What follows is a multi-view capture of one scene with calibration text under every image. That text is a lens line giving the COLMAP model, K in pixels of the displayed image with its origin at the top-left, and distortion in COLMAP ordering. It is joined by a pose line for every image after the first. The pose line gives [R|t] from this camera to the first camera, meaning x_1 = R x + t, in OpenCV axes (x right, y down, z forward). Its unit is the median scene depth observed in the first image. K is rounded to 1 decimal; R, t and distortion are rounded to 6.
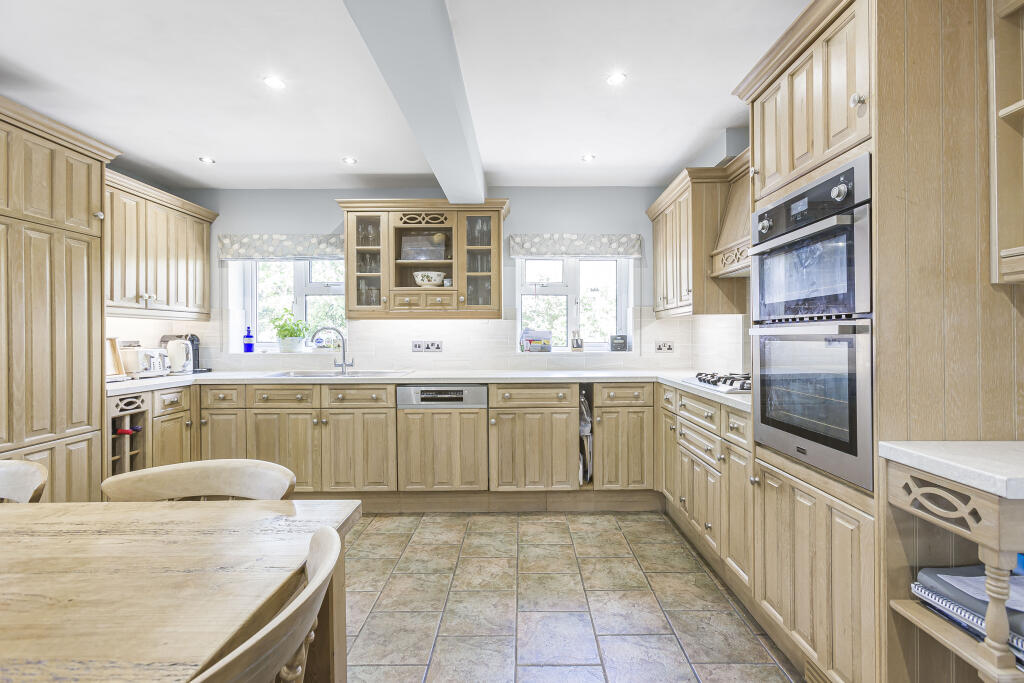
lens RADIAL K [[457.6, 0, 515.3], [0, 457.6, 334.8], [0, 0, 1]] dist [-0.001932, 0.004250]
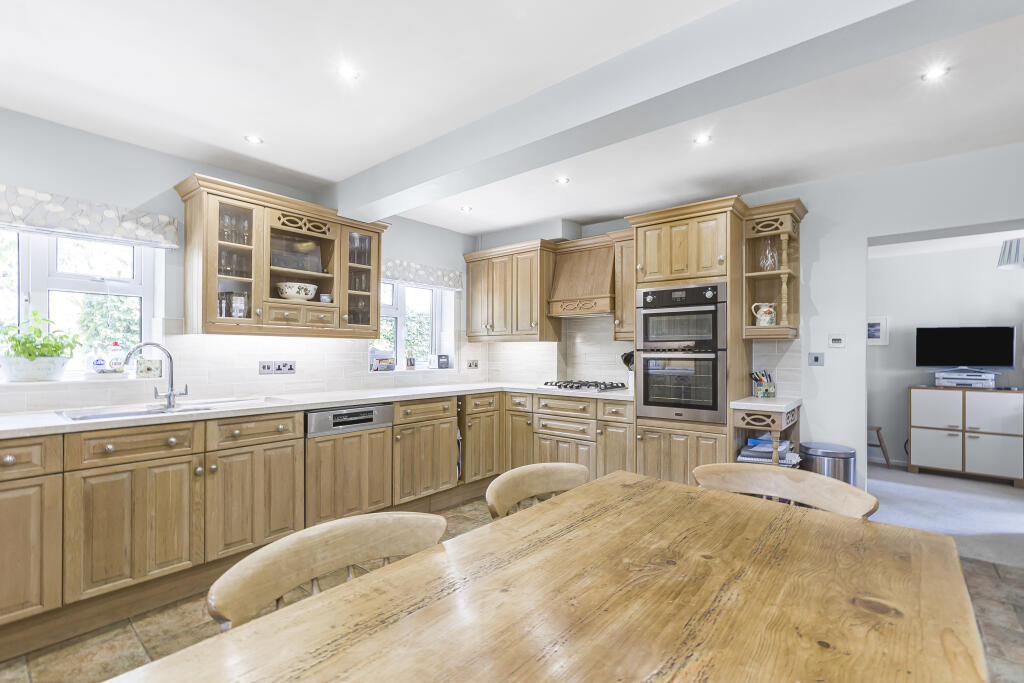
lens RADIAL K [[457.6, 0, 522.0], [0, 457.6, 349.2], [0, 0, 1]] dist [-0.001932, 0.004250]
pose [[0.637782, 0.011697, 0.770128, -0.668484], [-0.008255, 0.999931, -0.008351, -0.007077], [-0.770173, -0.001031, 0.637834, 0.115103]]
